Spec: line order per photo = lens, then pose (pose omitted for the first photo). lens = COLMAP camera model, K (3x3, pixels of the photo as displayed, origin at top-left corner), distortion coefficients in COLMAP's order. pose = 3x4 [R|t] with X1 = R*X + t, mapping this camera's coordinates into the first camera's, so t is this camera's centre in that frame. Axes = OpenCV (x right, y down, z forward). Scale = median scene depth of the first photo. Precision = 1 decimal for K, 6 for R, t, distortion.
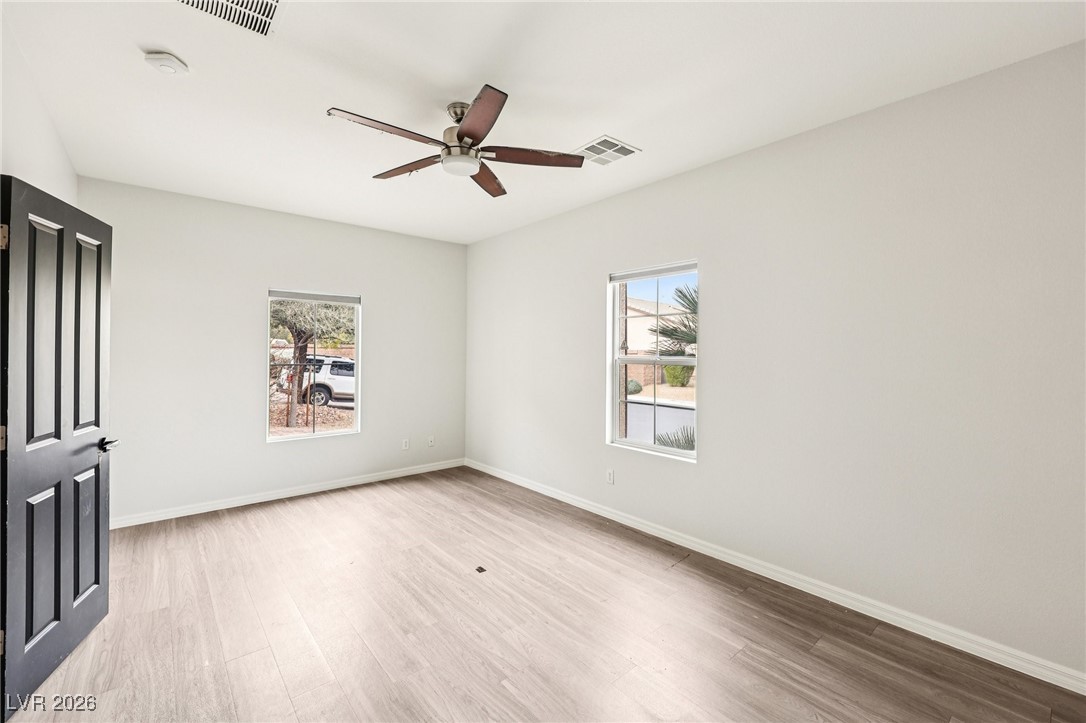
lens RADIAL K [[449.3, 0, 544.1], [0, 449.3, 353.0], [0, 0, 1]] dist [-0.001085, -0.000010]
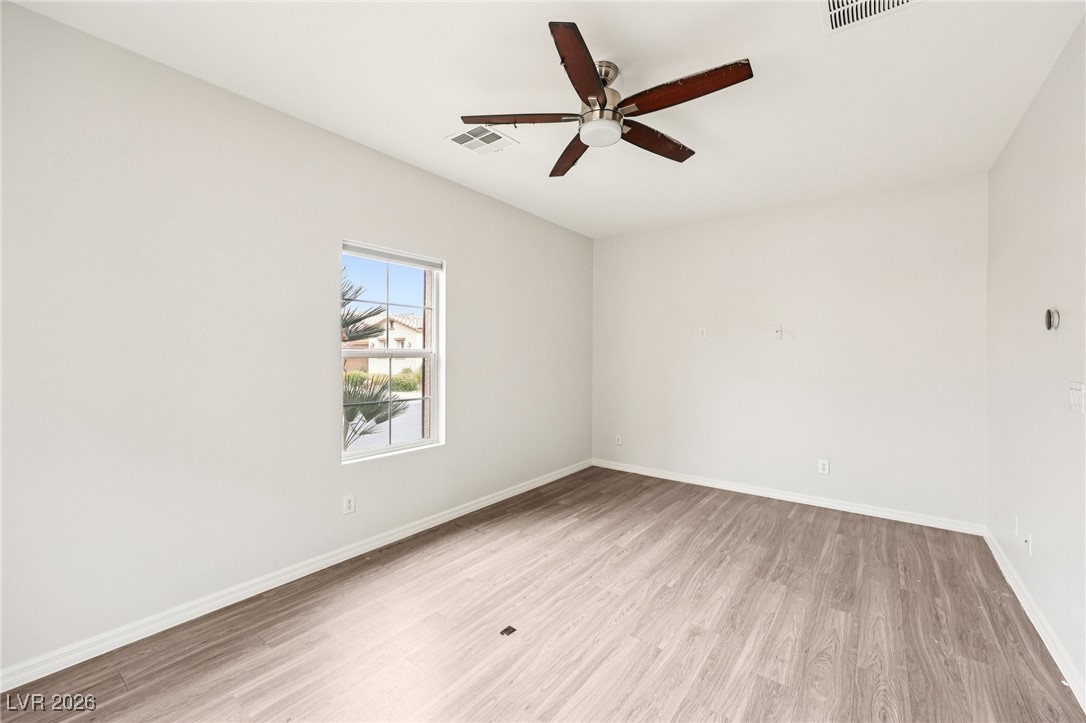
lens RADIAL K [[449.3, 0, 544.1], [0, 449.3, 353.0], [0, 0, 1]] dist [-0.001085, -0.000010]
pose [[-0.212629, -0.006317, 0.977113, -0.945193], [-0.002872, 0.999979, 0.005840, 0.017212], [-0.977129, -0.001565, -0.212643, 1.182015]]
